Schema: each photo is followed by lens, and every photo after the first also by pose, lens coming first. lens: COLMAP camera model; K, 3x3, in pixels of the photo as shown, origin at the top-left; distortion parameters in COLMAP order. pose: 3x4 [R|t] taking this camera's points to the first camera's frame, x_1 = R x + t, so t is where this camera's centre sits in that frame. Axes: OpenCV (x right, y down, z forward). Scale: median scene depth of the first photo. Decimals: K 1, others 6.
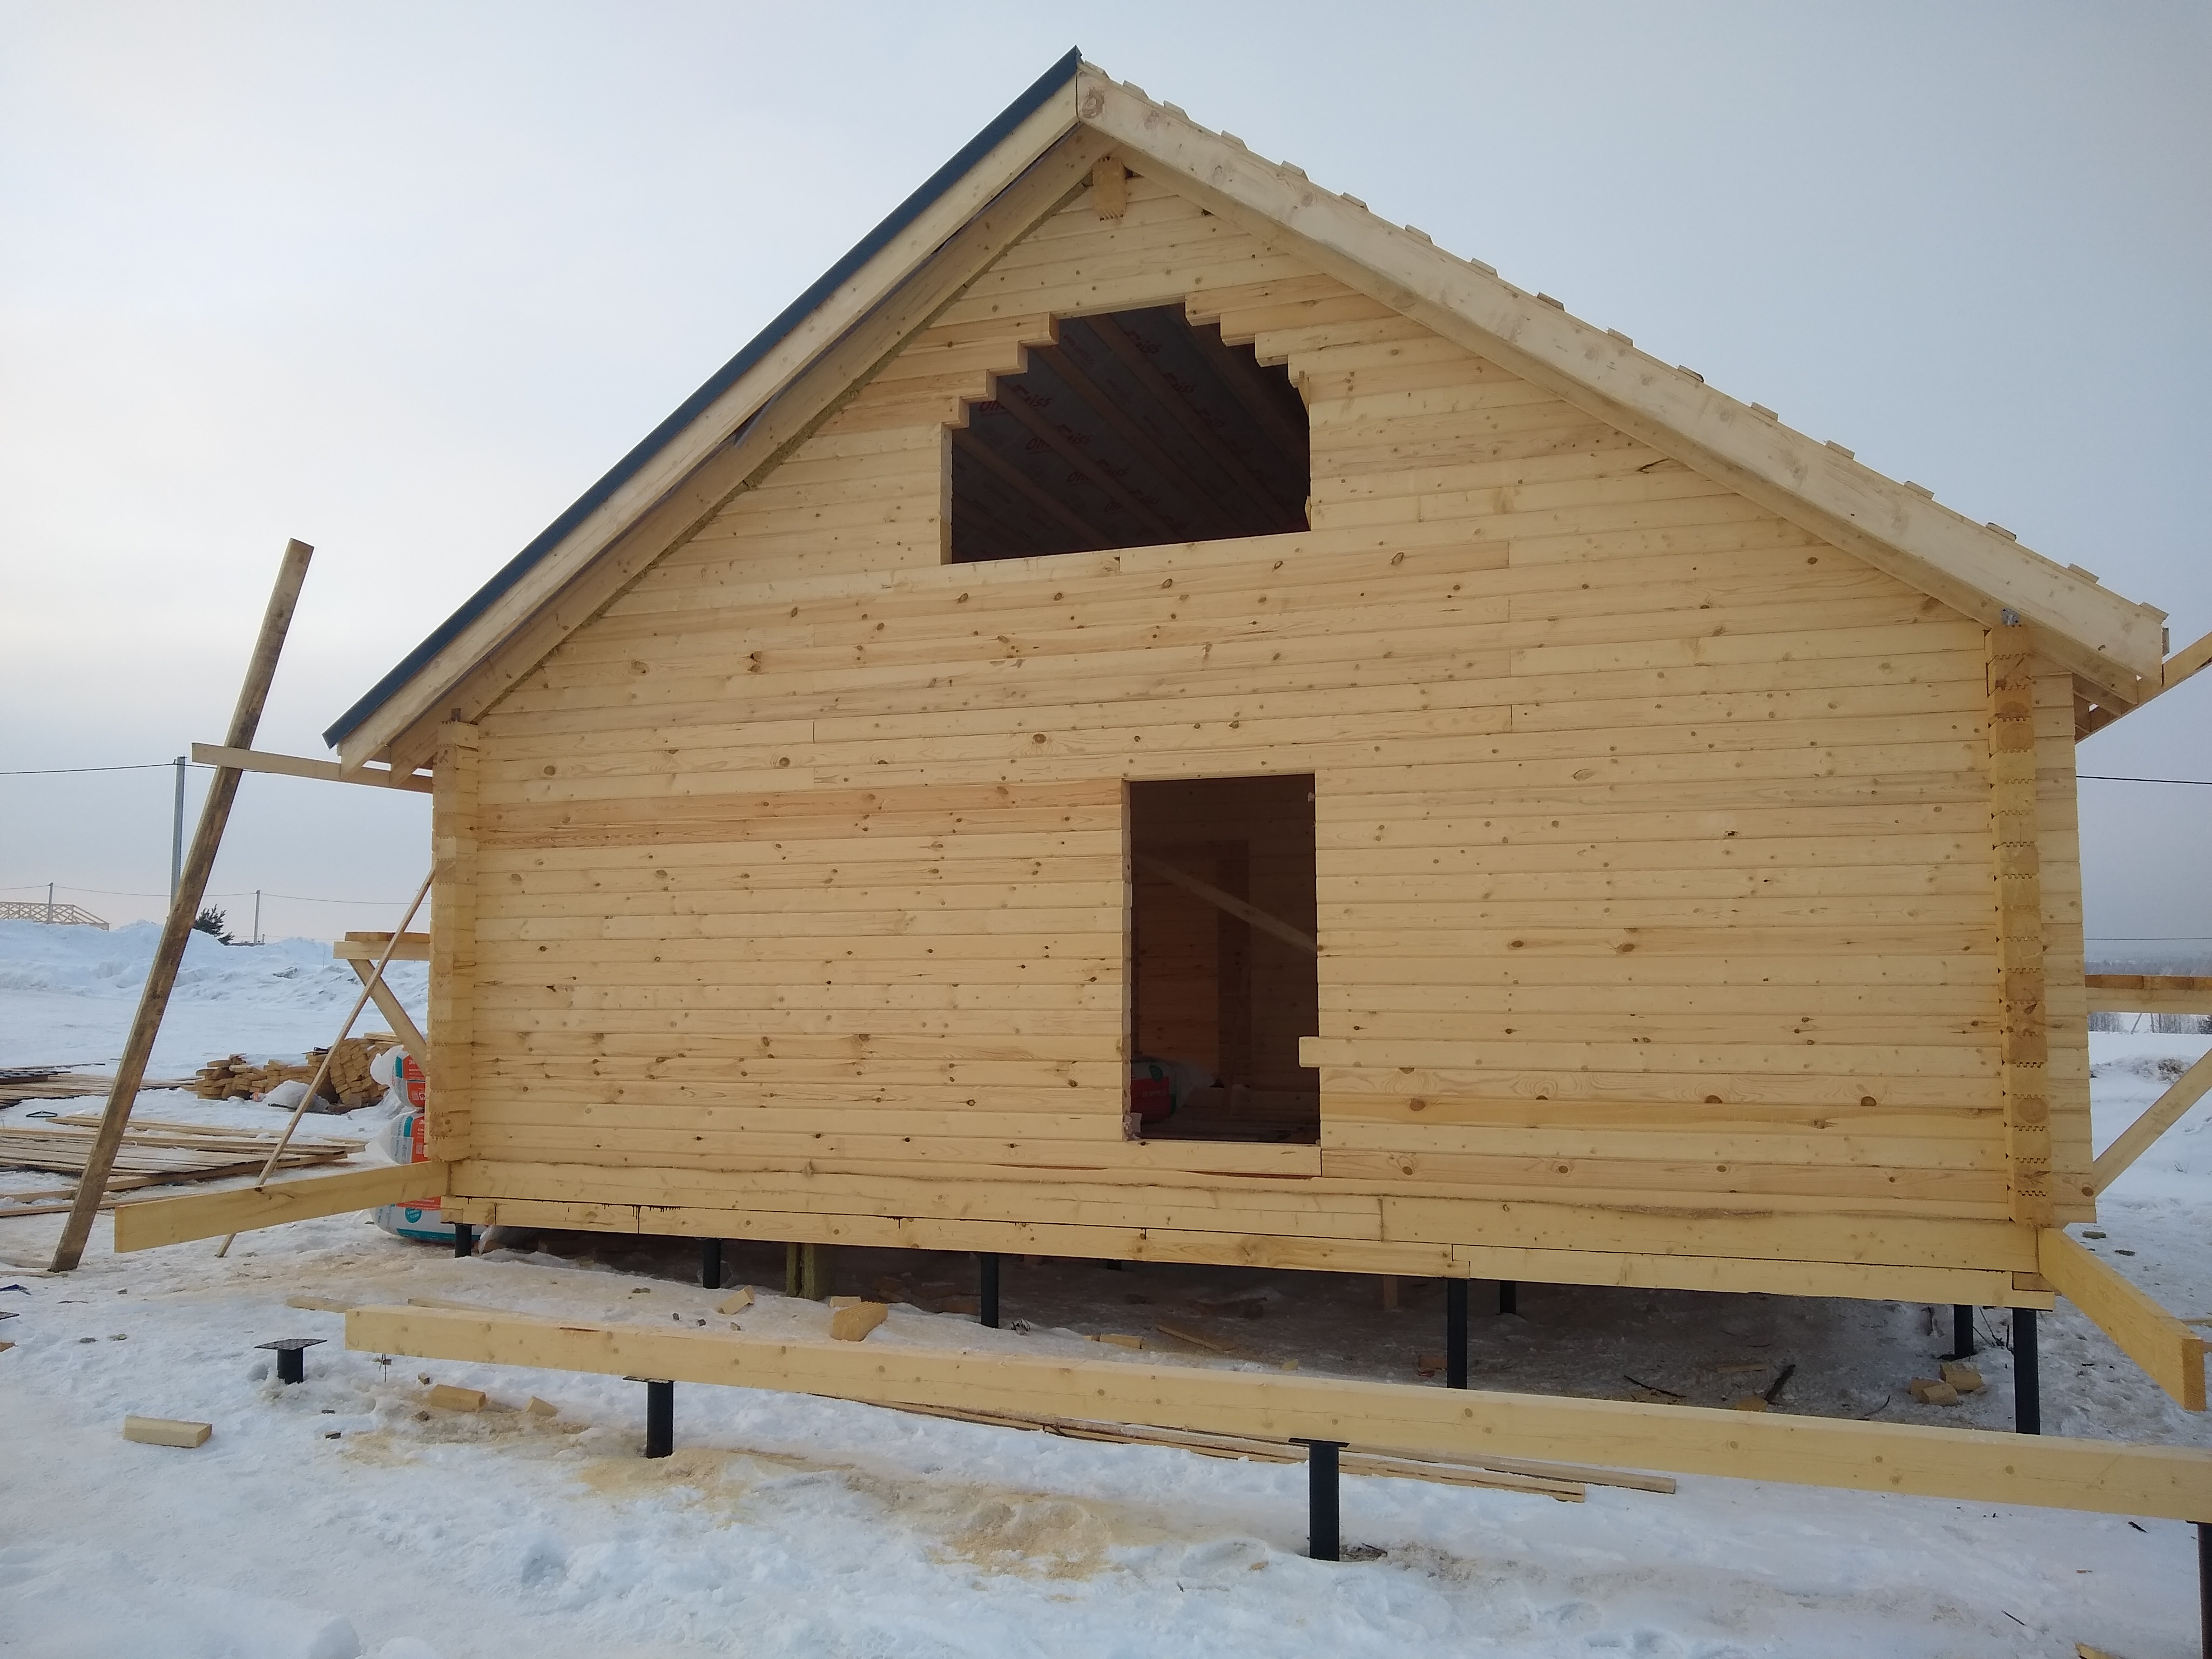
lens RADIAL K [[1759.3, 0, 1089.1], [0, 1759.3, 836.8], [0, 0, 1]] dist [-0.003088, 0.007744]
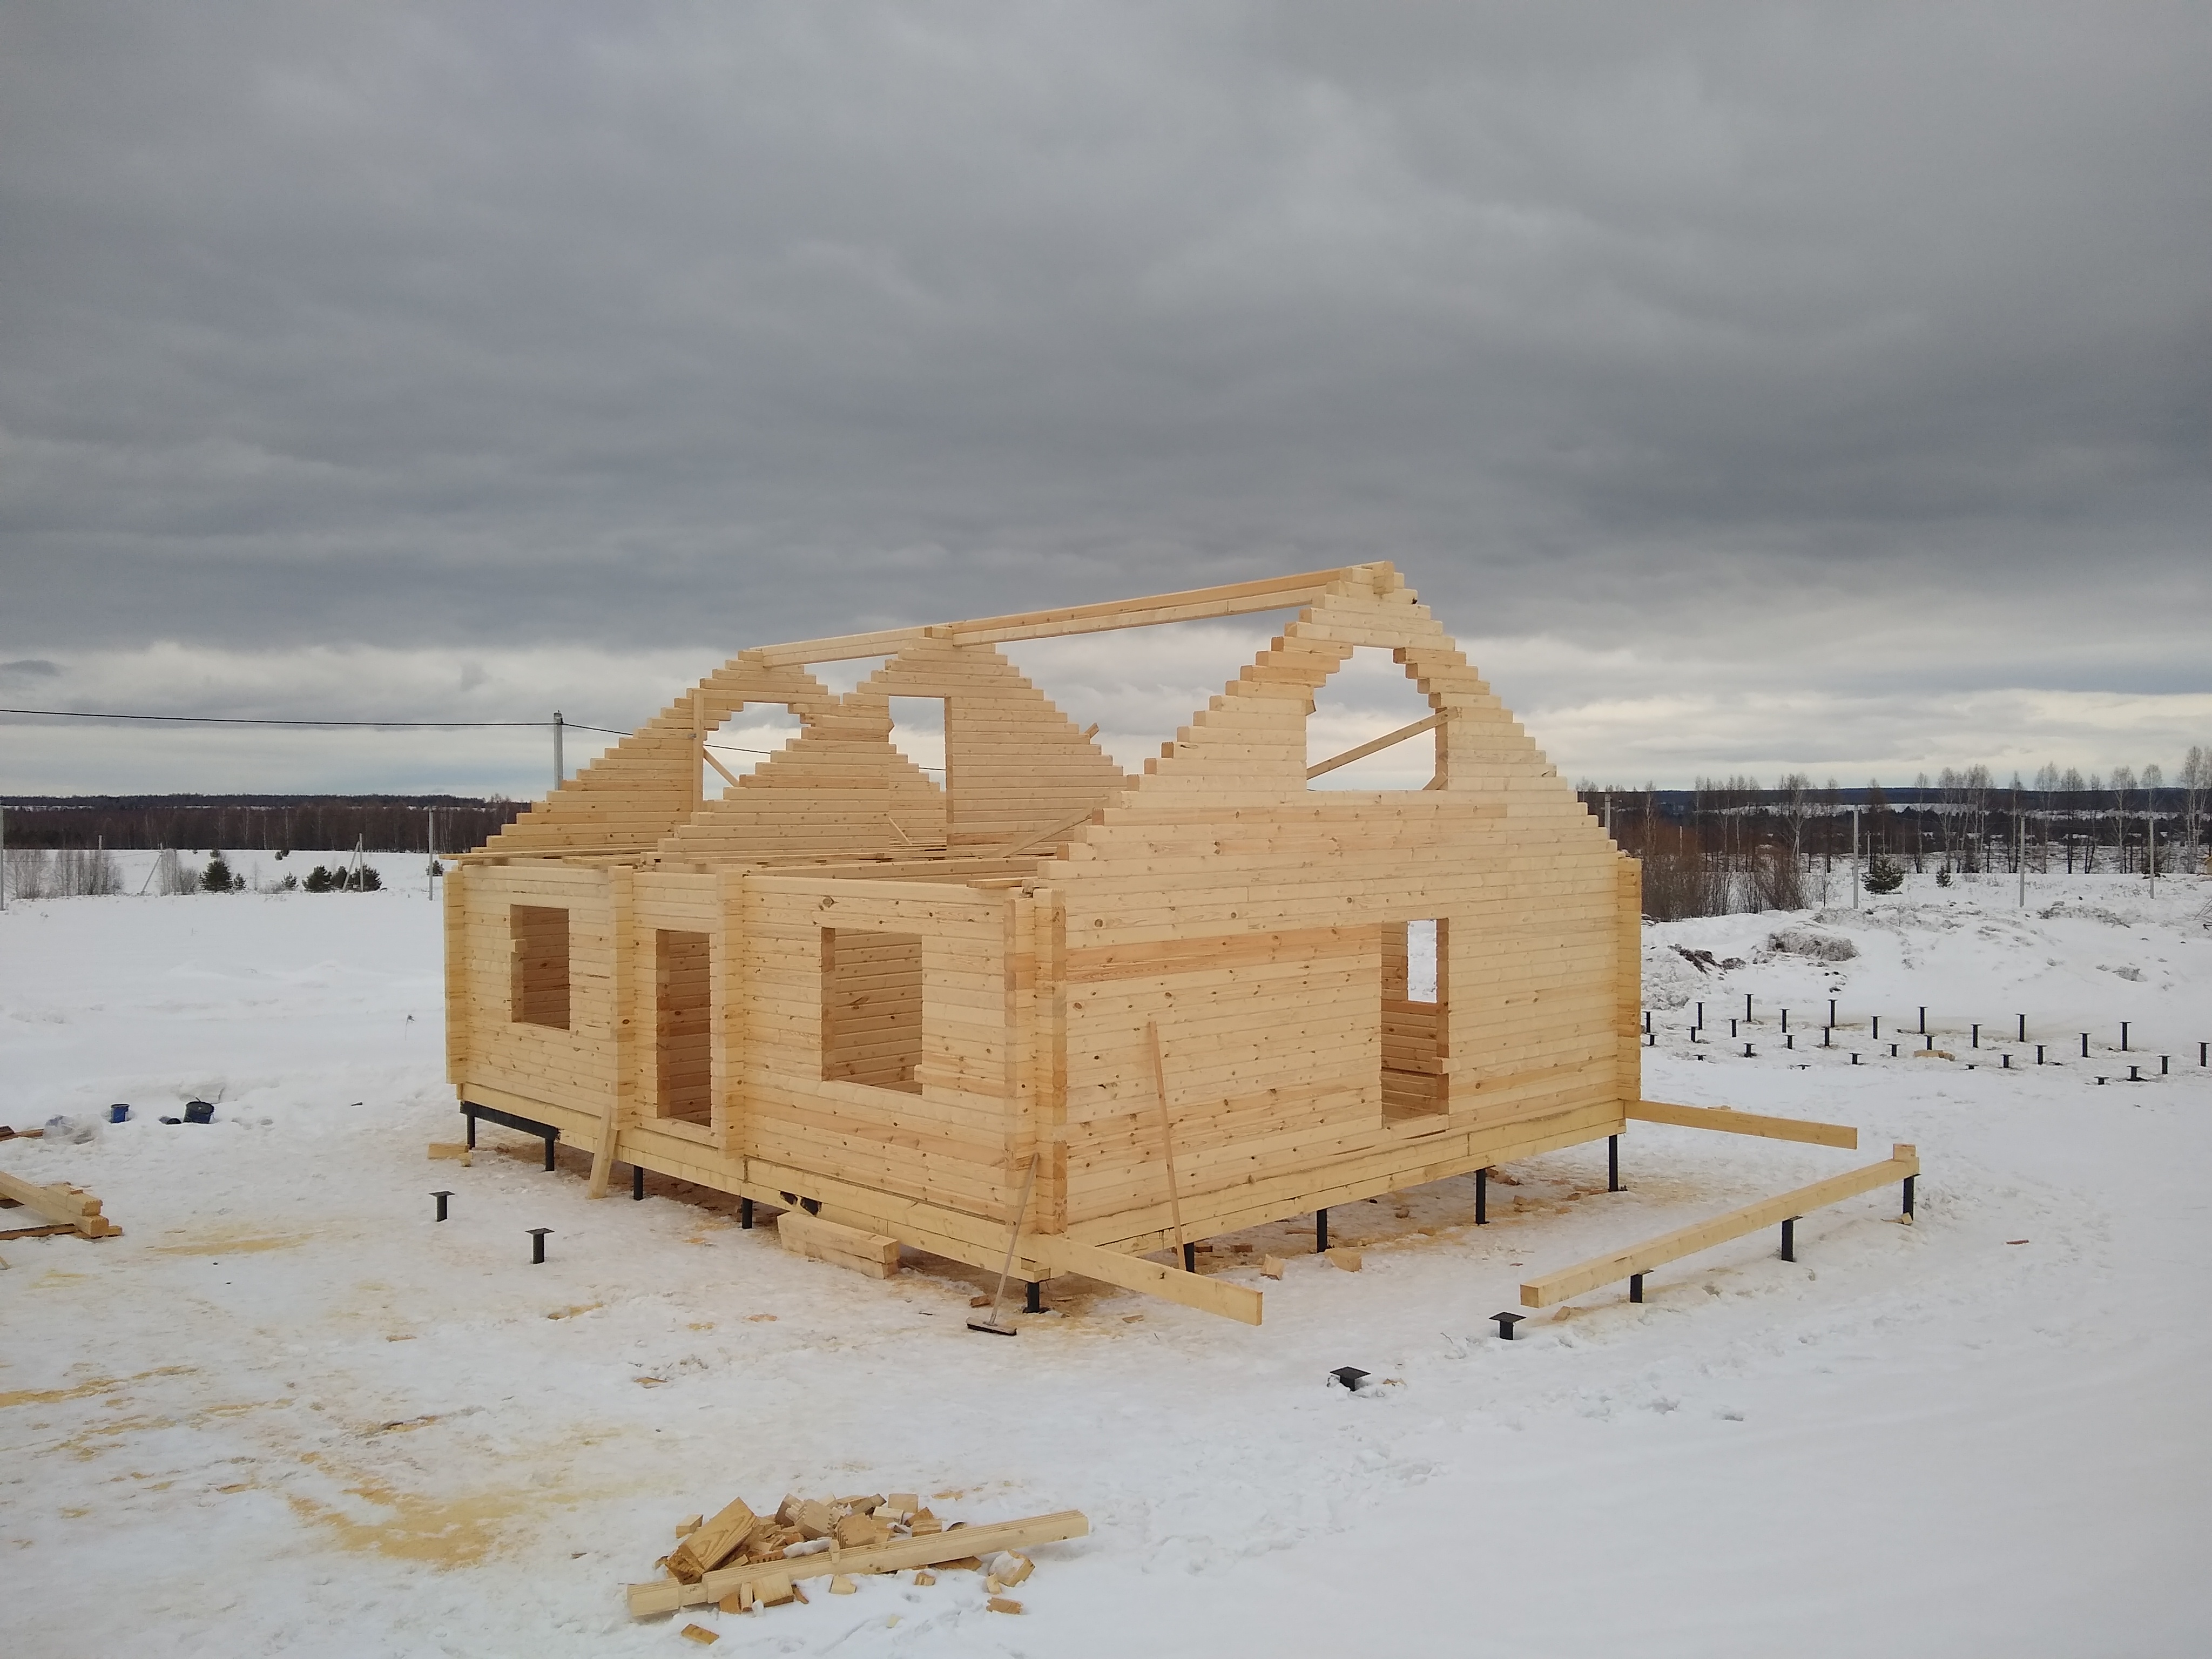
lens RADIAL K [[1759.3, 0, 1094.6], [0, 1759.3, 827.6], [0, 0, 1]] dist [-0.003088, 0.007744]
pose [[0.465667, -0.007728, 0.884926, -1.761145], [-0.053190, 0.997910, 0.036705, -0.188149], [-0.883360, -0.064162, 0.464283, 0.470371]]
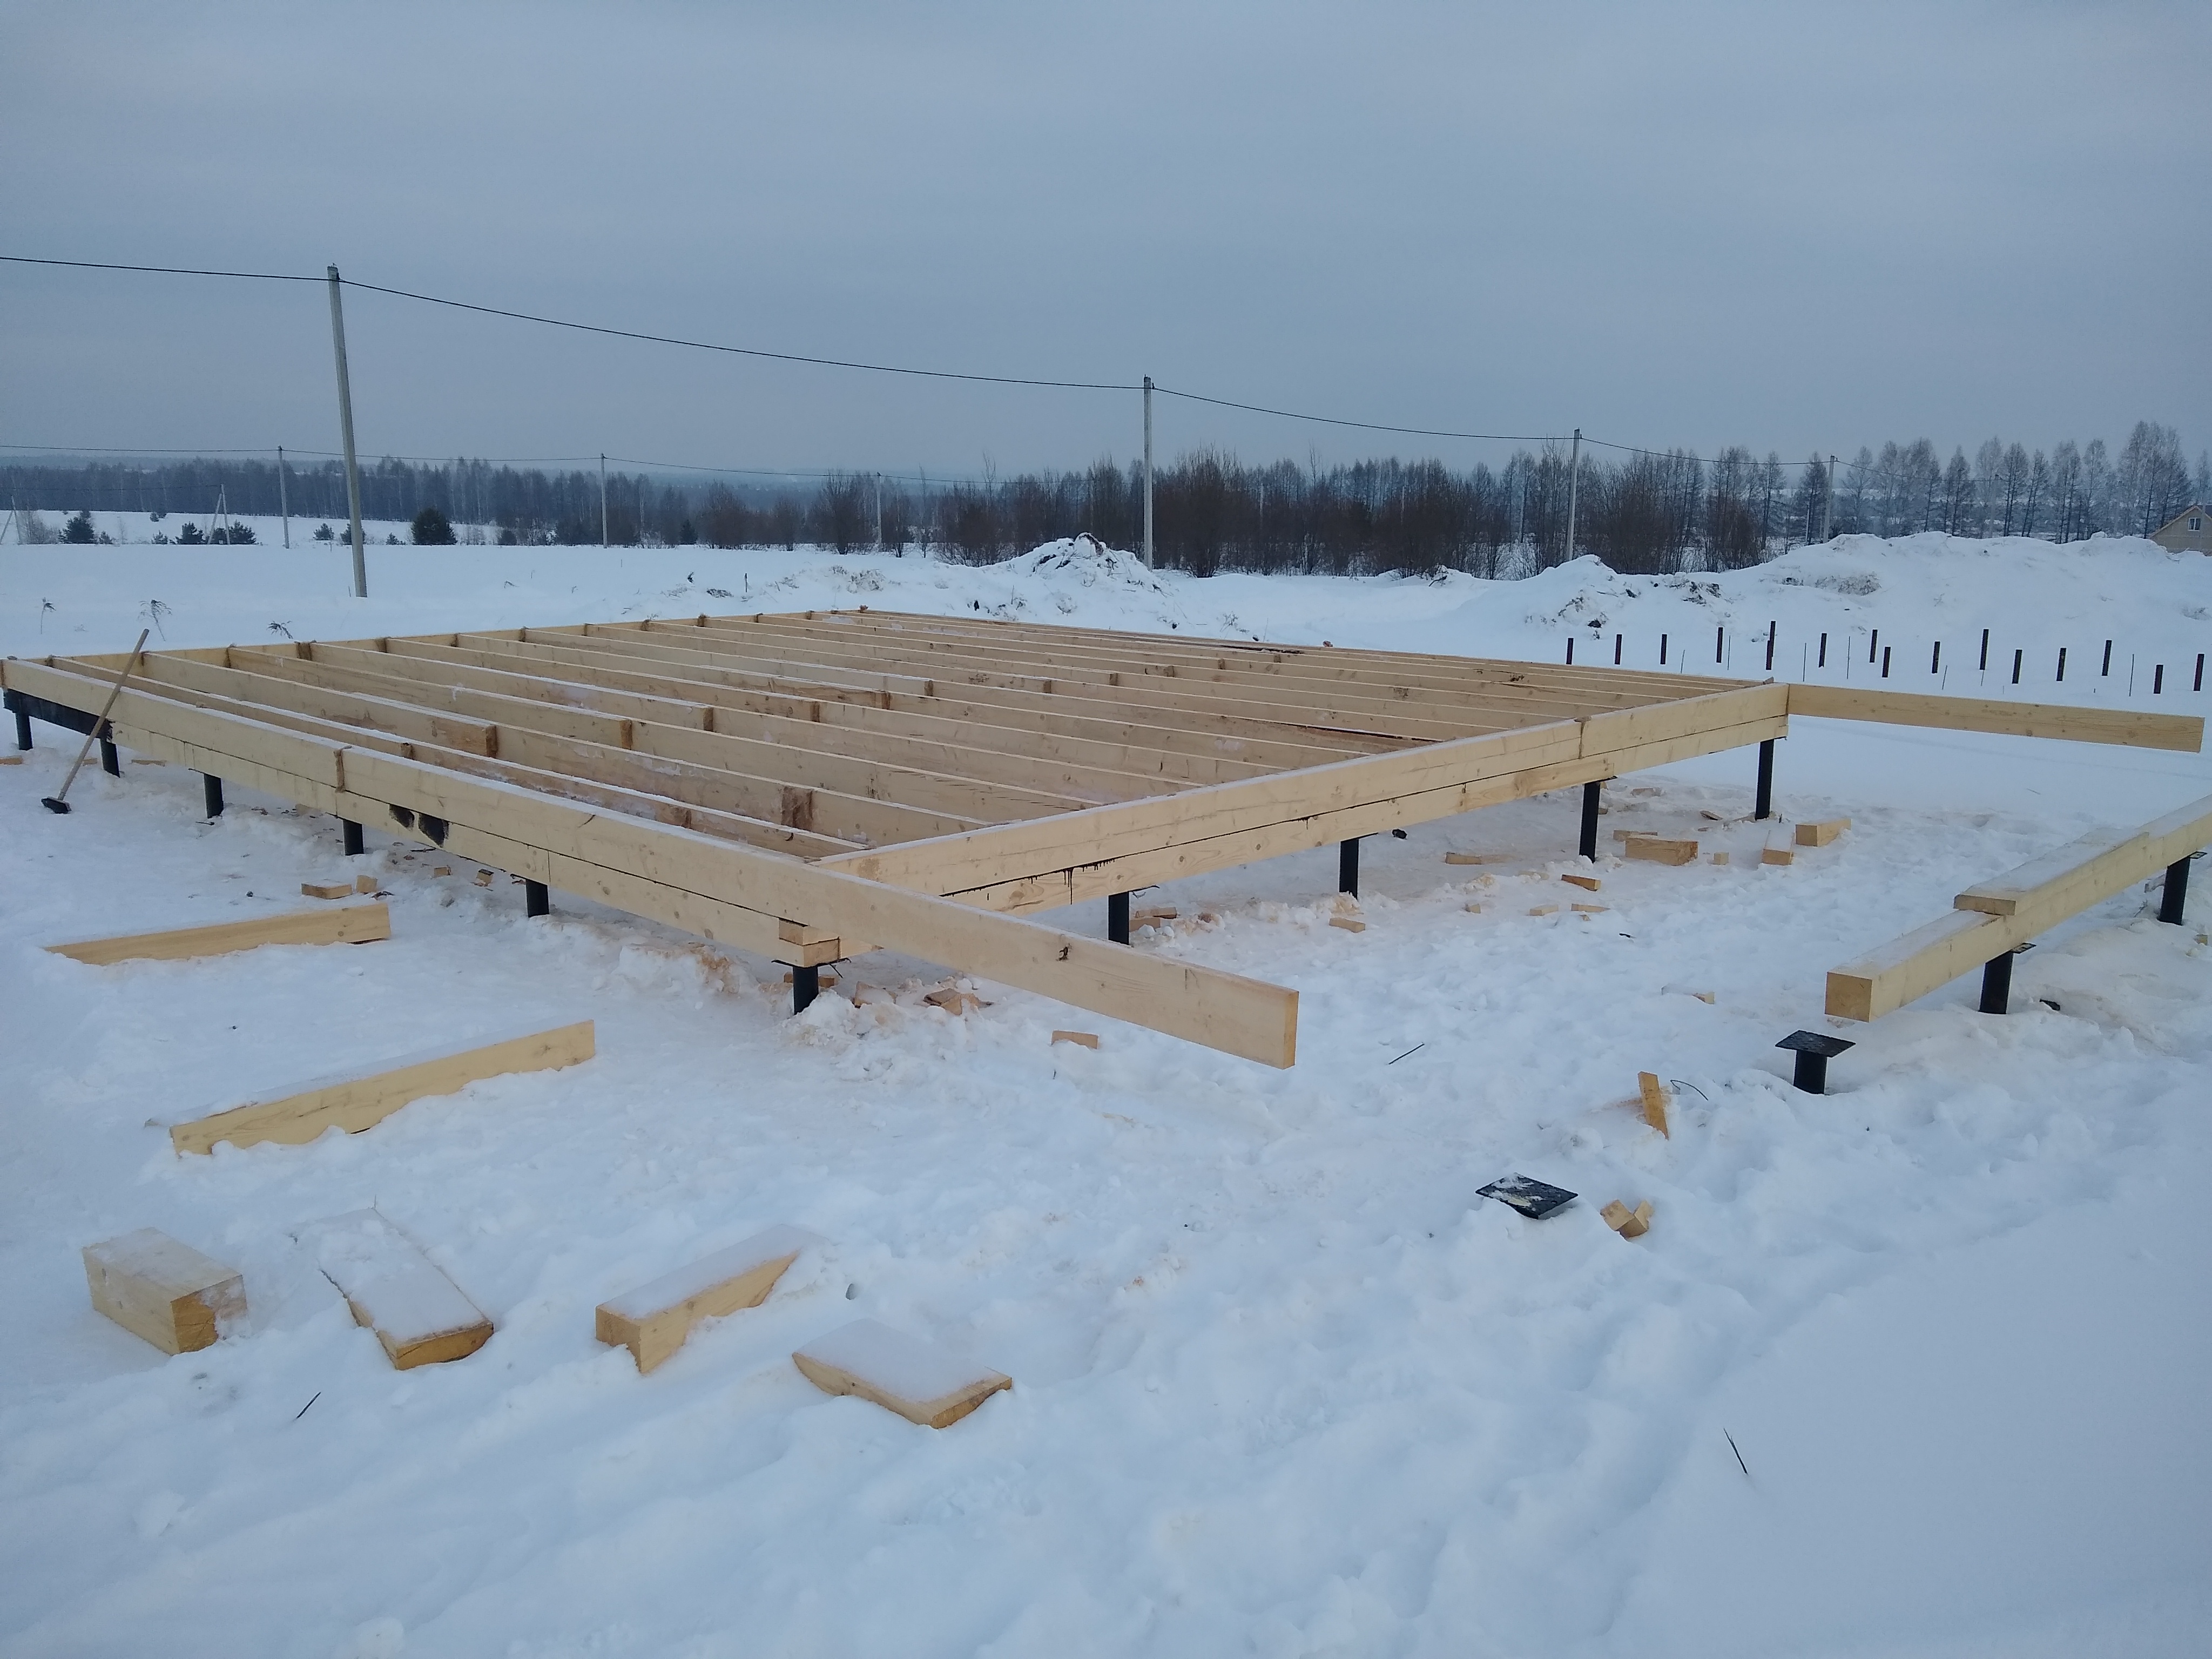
lens RADIAL K [[1759.3, 0, 1096.6], [0, 1759.3, 838.7], [0, 0, 1]] dist [-0.003088, 0.007744]
pose [[0.425522, -0.171677, 0.888515, -1.039332], [-0.066267, 0.973293, 0.219794, 0.039059], [-0.902519, -0.152406, 0.402781, 0.795918]]
